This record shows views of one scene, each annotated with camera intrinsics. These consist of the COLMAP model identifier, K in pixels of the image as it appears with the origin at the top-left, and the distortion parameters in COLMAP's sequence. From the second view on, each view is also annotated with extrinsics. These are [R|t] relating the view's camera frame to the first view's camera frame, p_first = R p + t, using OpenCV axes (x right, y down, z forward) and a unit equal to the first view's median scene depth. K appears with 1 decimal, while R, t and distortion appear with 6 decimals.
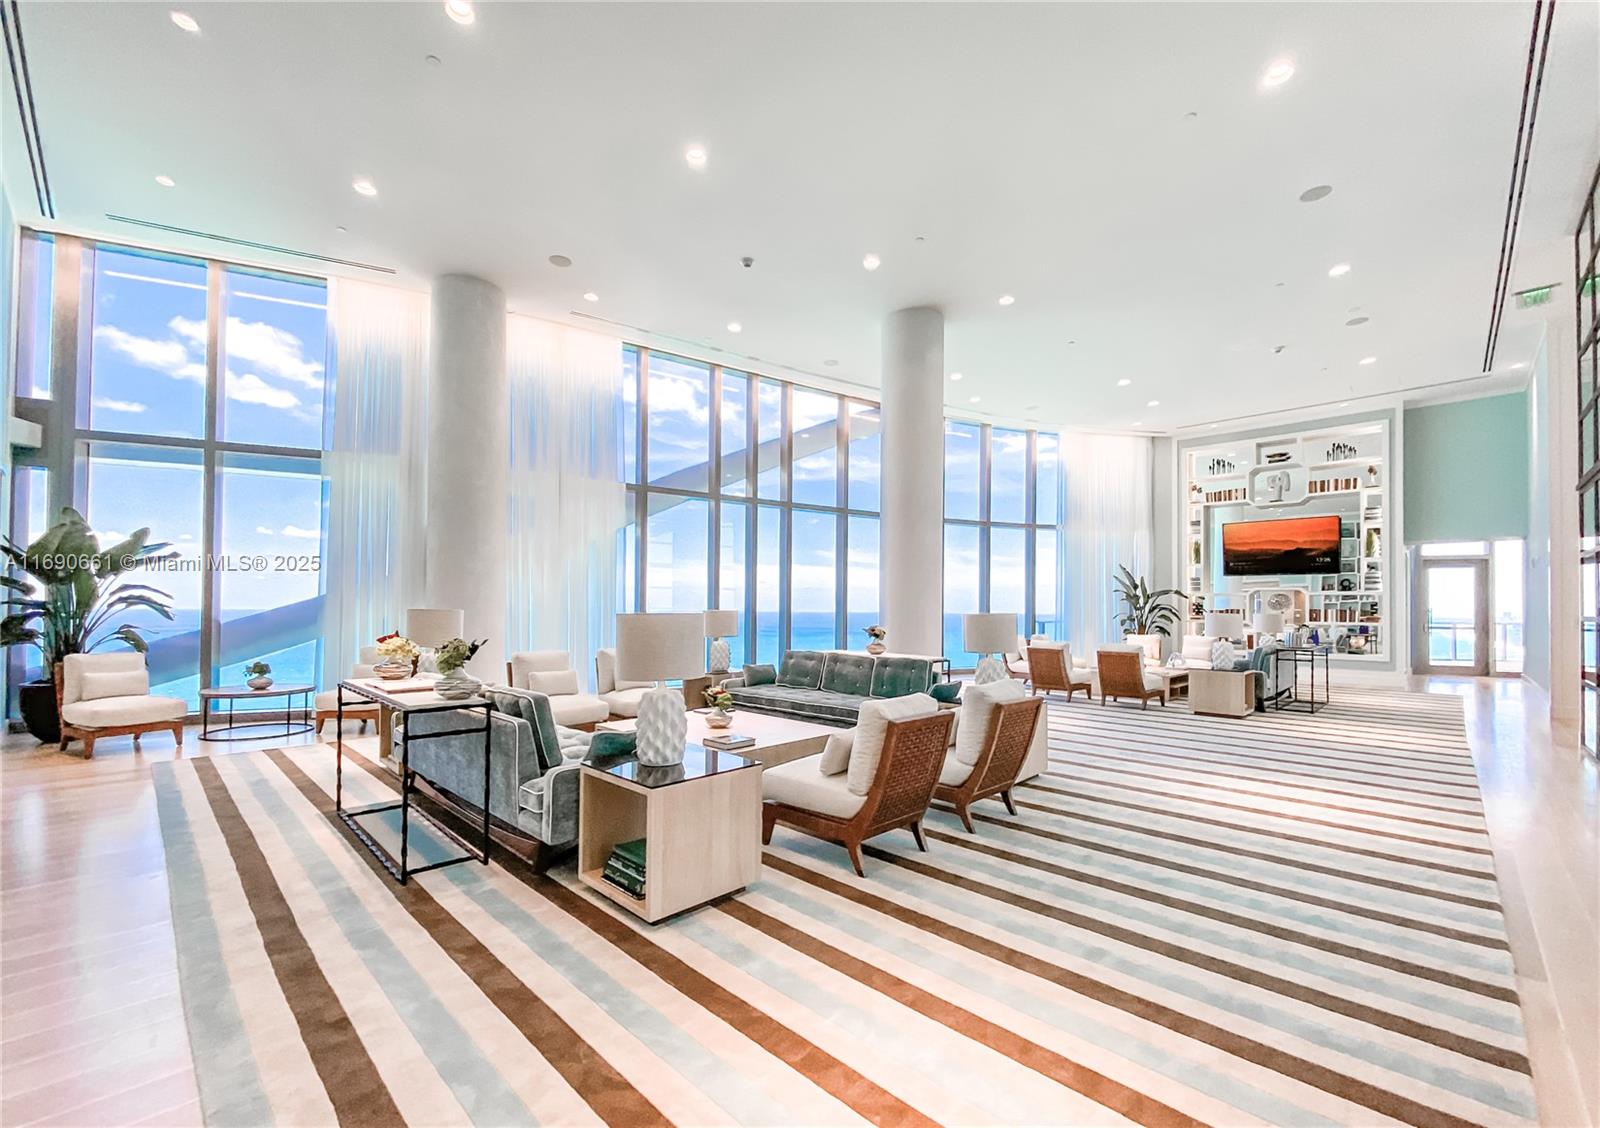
lens RADIAL K [[661.6, 0, 800.3], [0, 661.6, 603.9], [0, 0, 1]] dist [-0.014972, -0.000089]
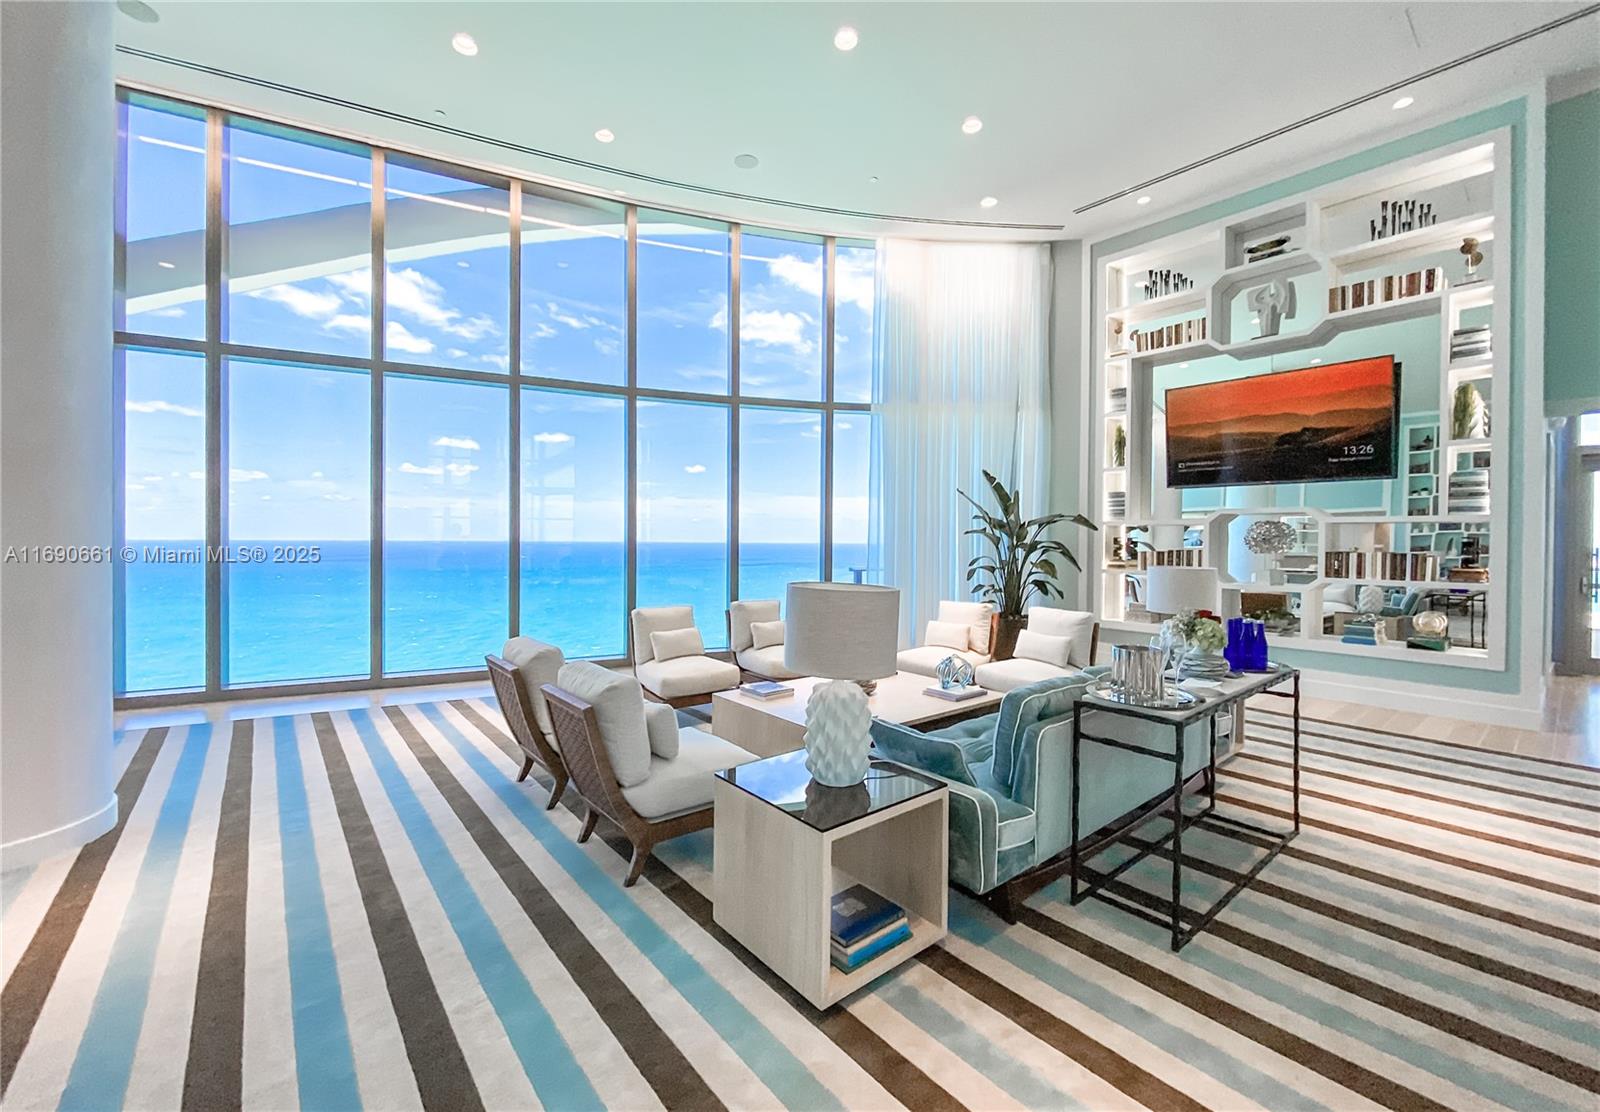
lens RADIAL K [[652.3, 0, 788.4], [0, 652.3, 549.3], [0, 0, 1]] dist [-0.013121, -0.001898]
pose [[0.993399, 0.002037, -0.114692, 0.418348], [0.000762, 0.999703, 0.024357, -0.005585], [0.114707, -0.024284, 0.993102, 0.459239]]
